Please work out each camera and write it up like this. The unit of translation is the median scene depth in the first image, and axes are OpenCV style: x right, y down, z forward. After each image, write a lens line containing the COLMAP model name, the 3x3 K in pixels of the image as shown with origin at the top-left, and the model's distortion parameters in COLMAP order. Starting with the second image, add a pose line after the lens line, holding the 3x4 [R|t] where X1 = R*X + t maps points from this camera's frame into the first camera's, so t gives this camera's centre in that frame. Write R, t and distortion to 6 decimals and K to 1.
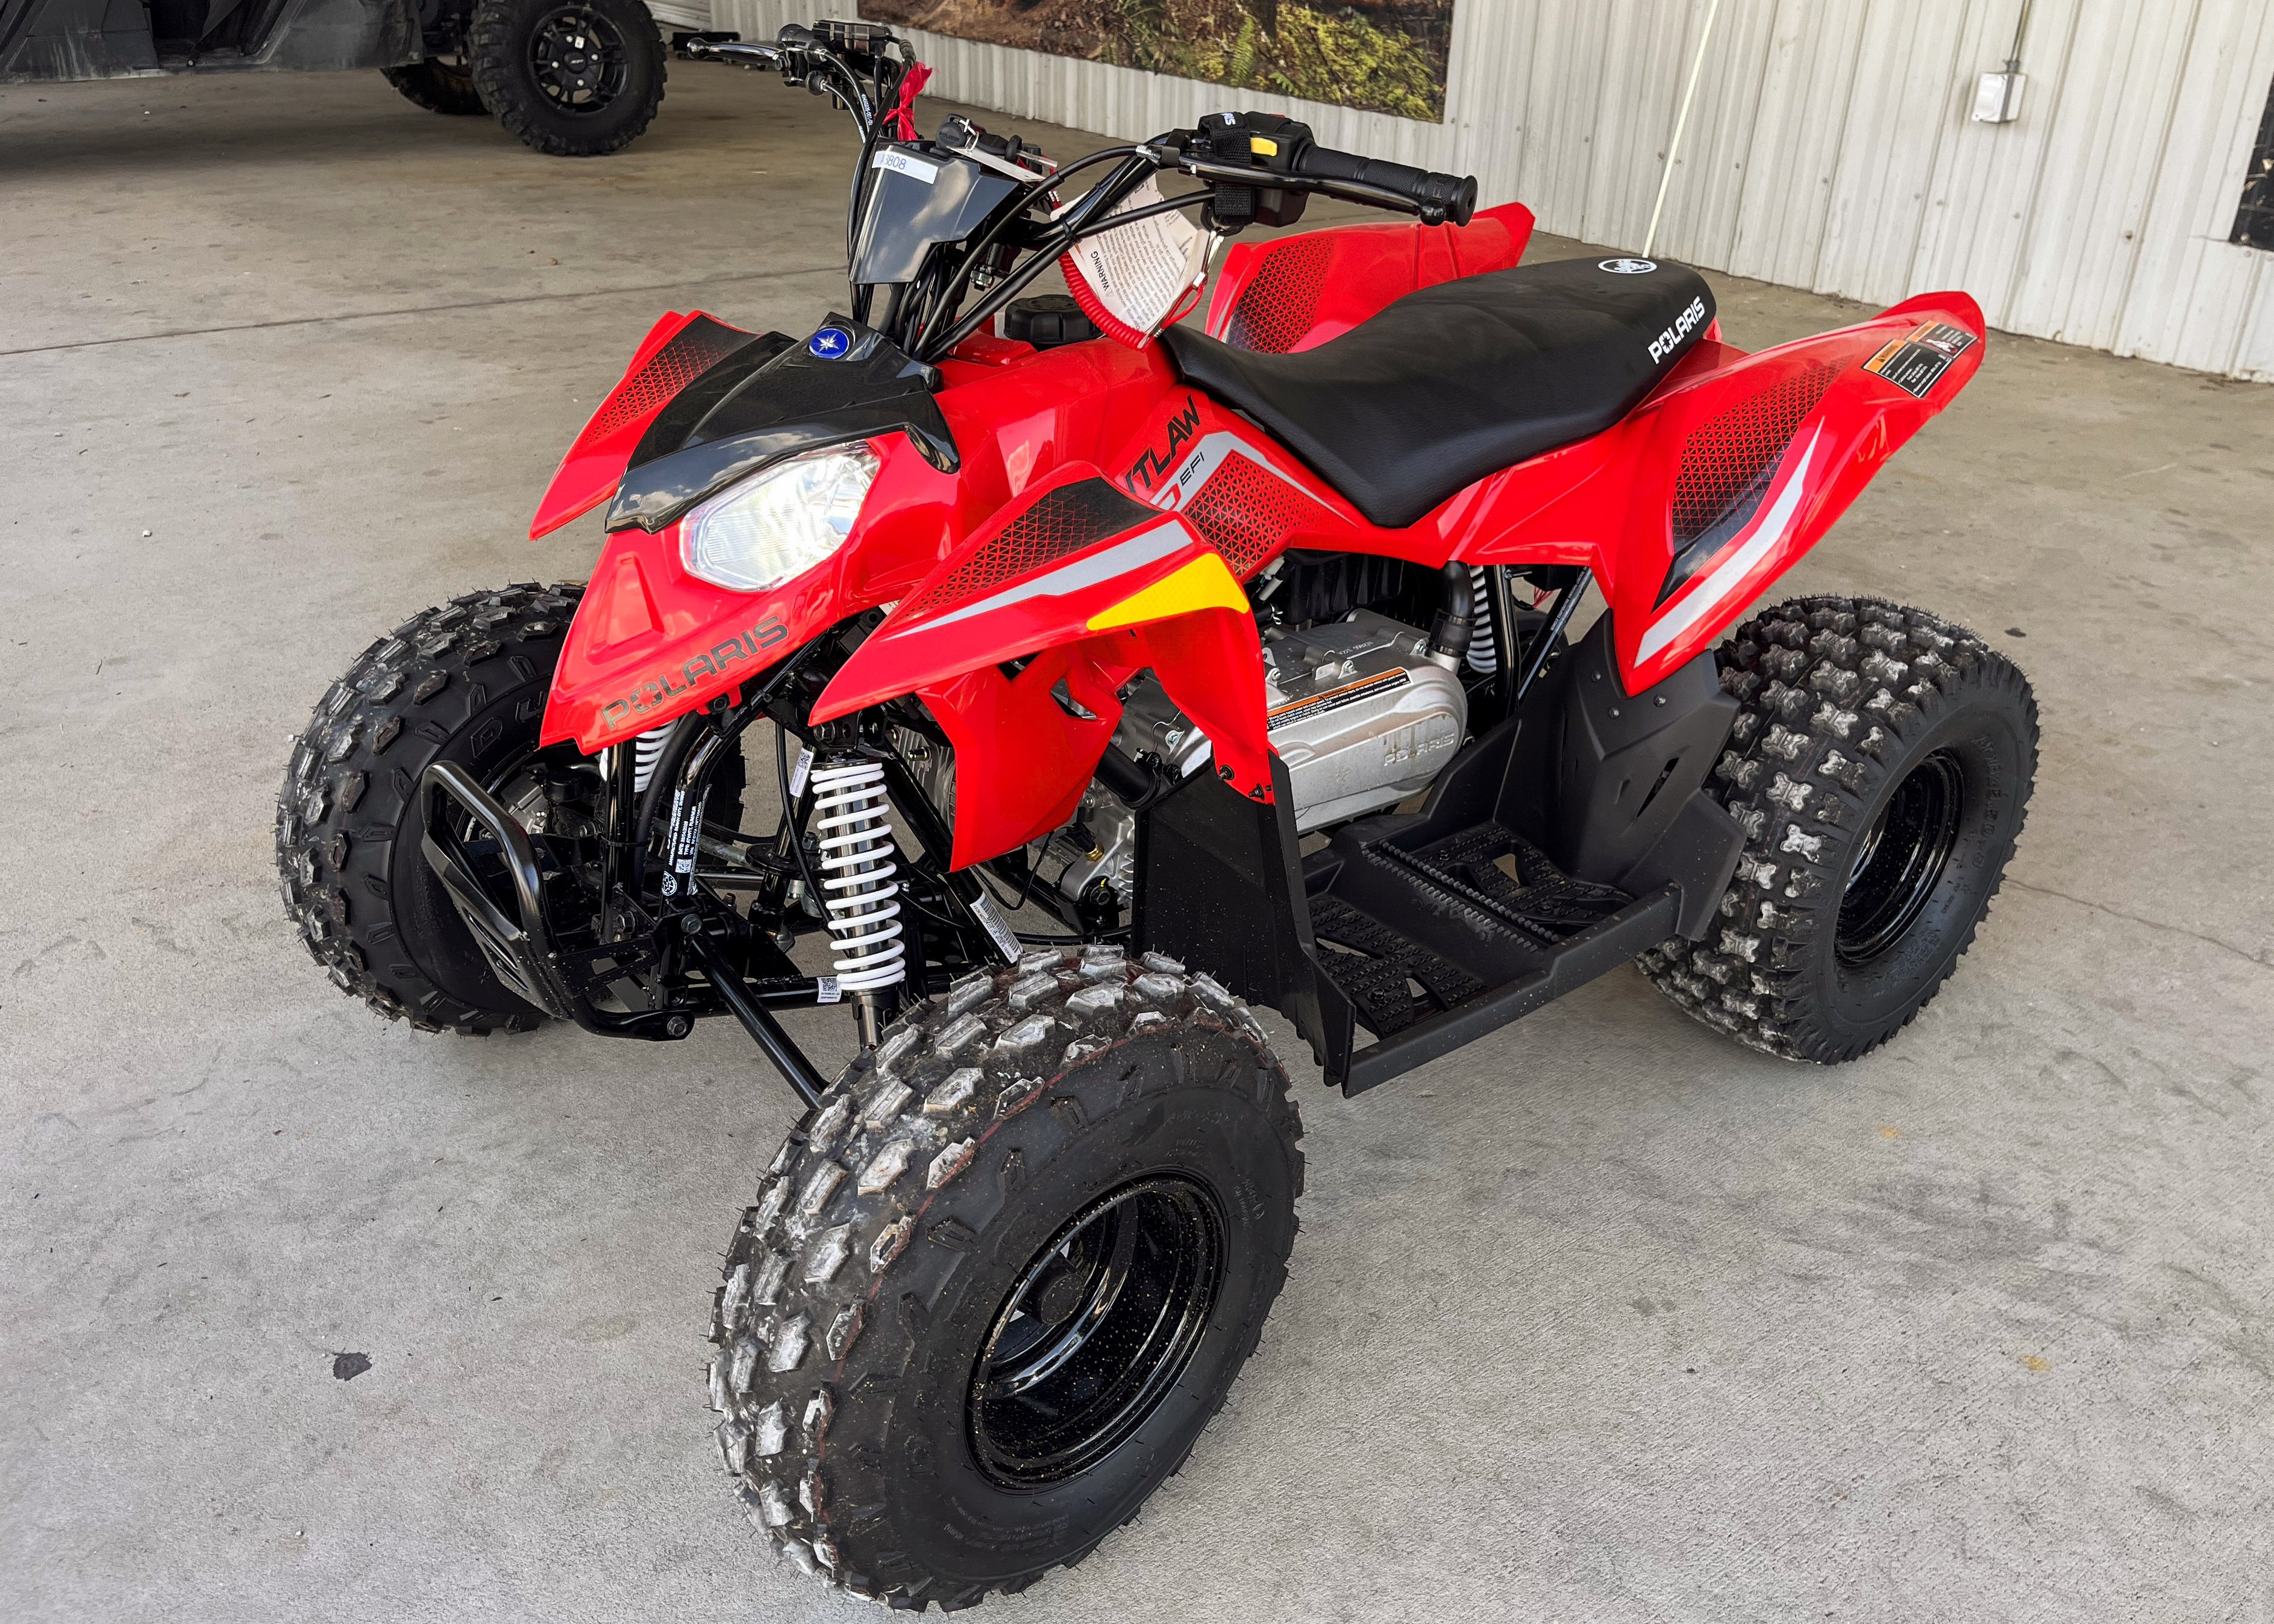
lens RADIAL K [[1880.2, 0, 1135.6], [0, 1880.2, 798.8], [0, 0, 1]] dist [0.033582, -0.003710]
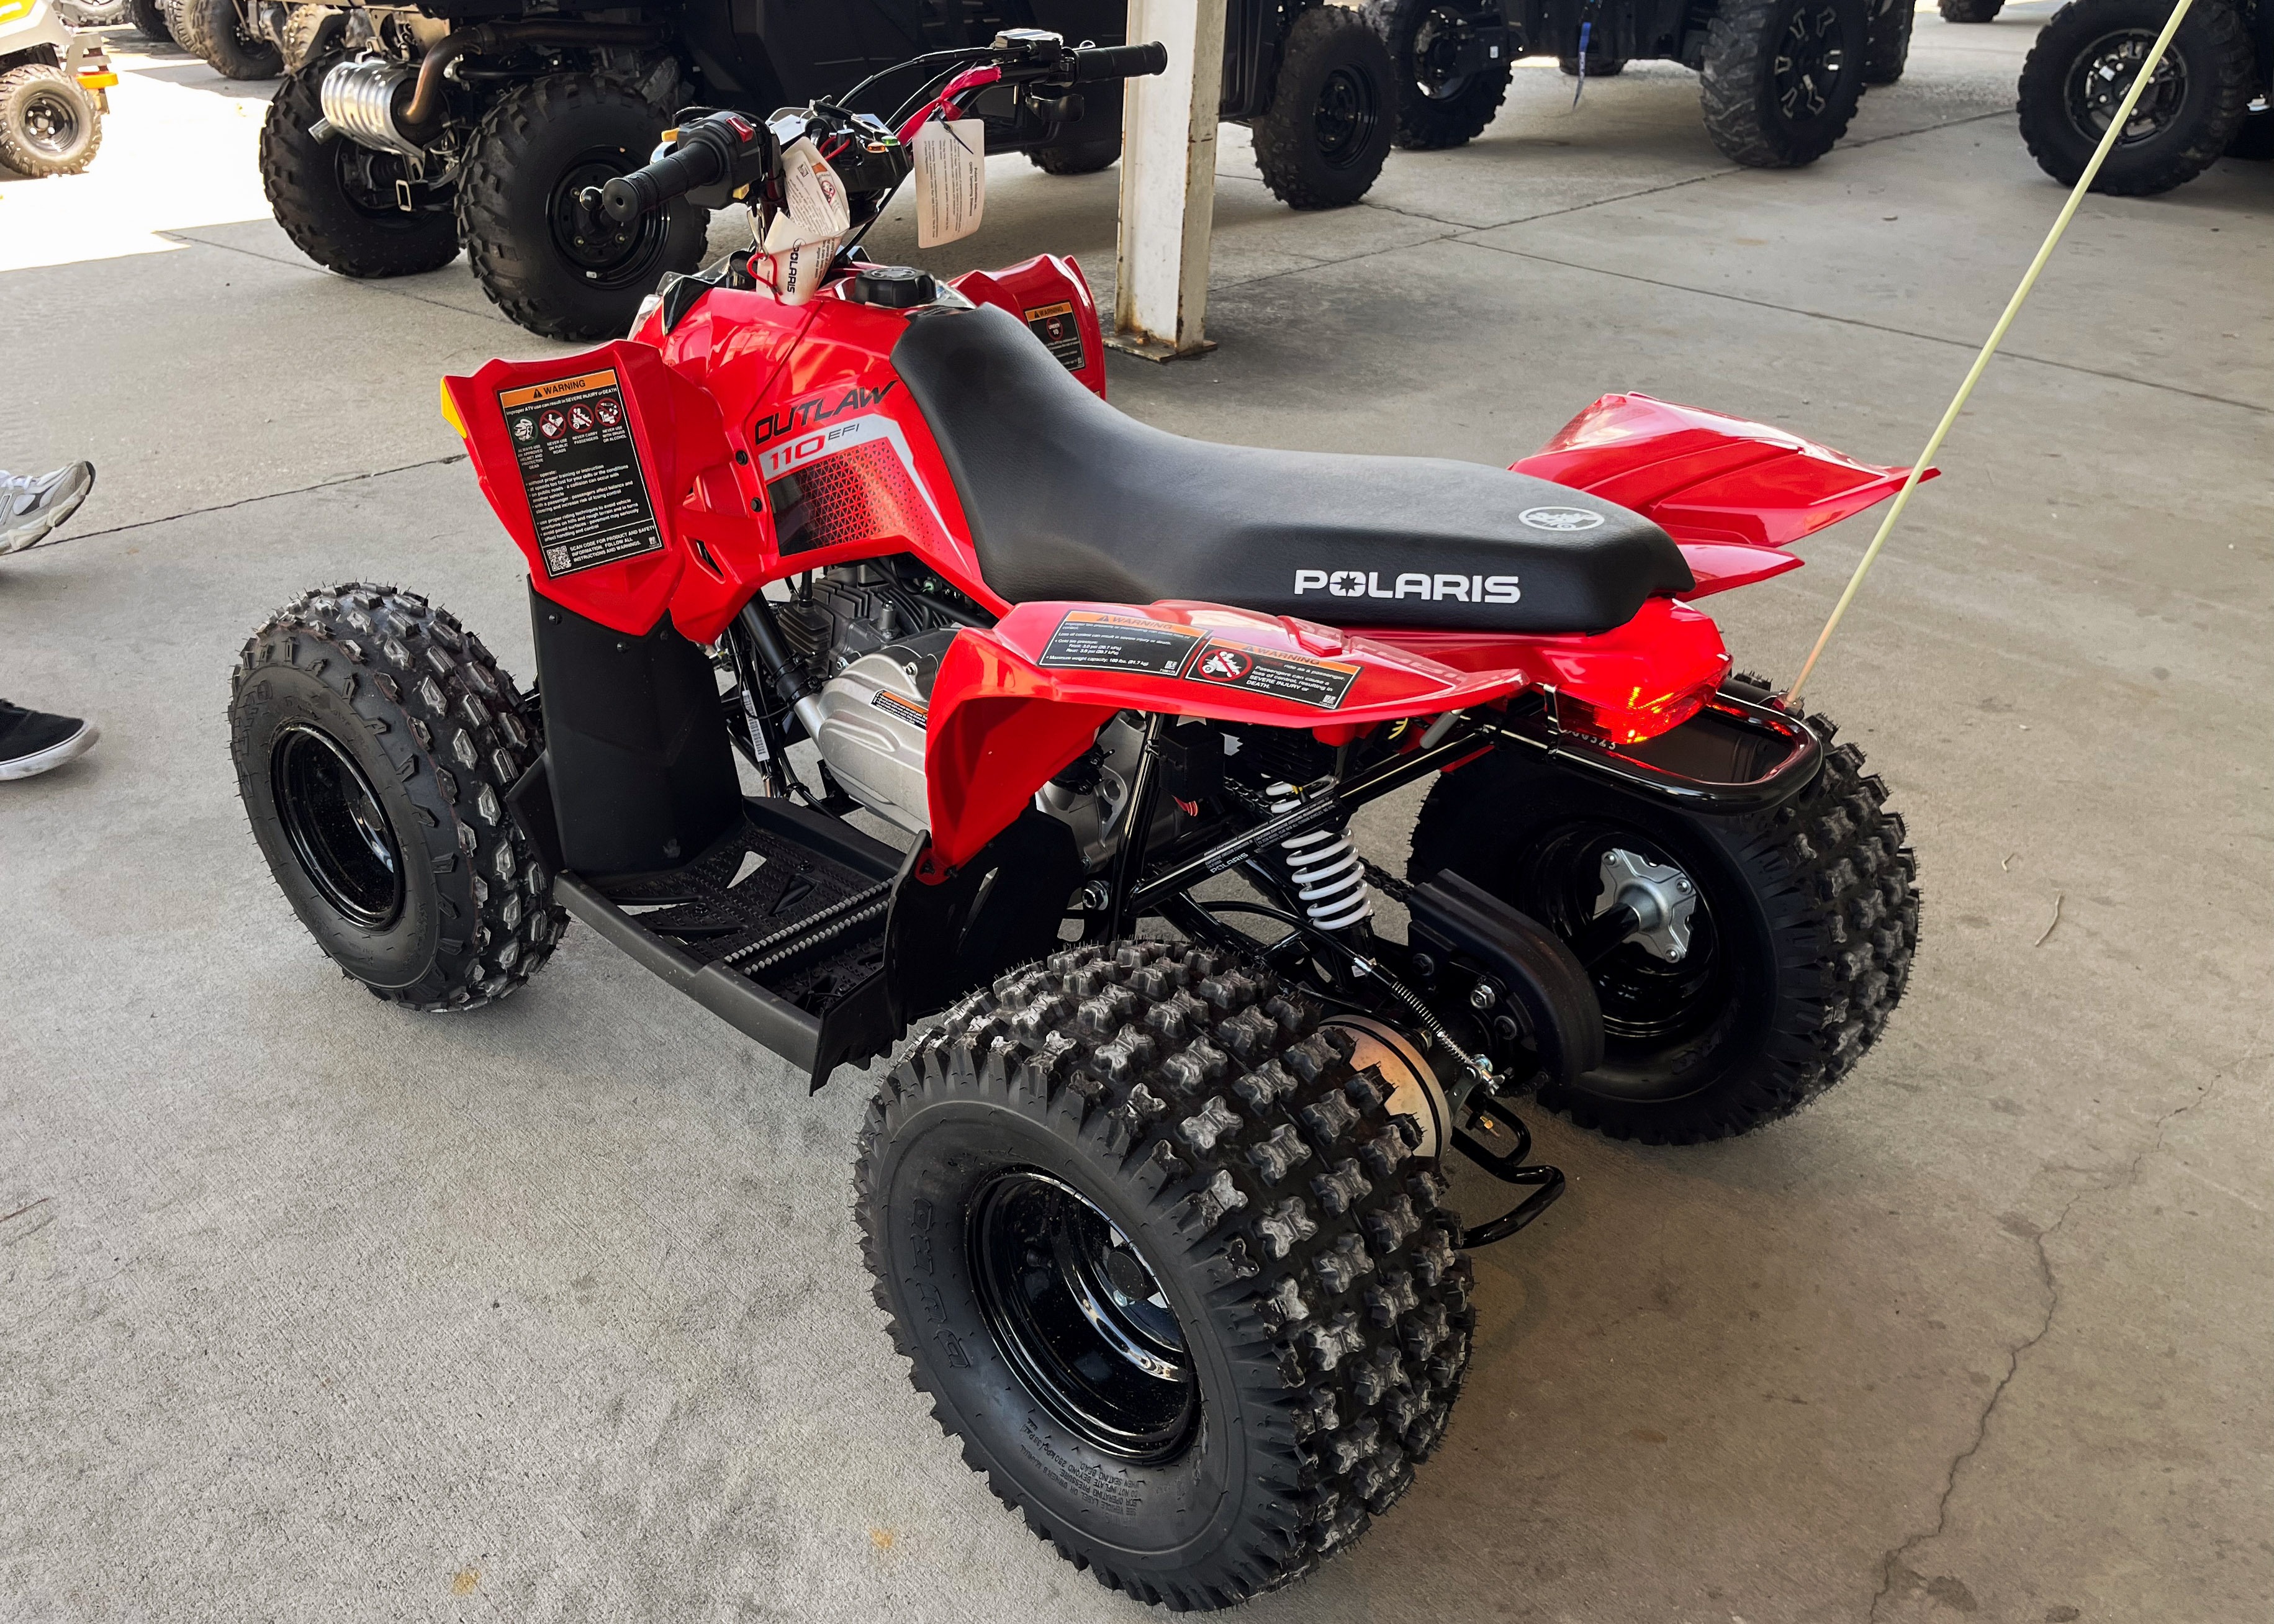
lens RADIAL K [[1977.1, 0, 1133.8], [0, 1977.1, 818.2], [0, 0, 1]] dist [0.016252, 0.008946]
pose [[0.100076, 0.440743, -0.892037, 1.162298], [-0.459334, 0.815749, 0.351519, -0.464309], [0.882608, 0.374565, 0.284085, 0.860302]]
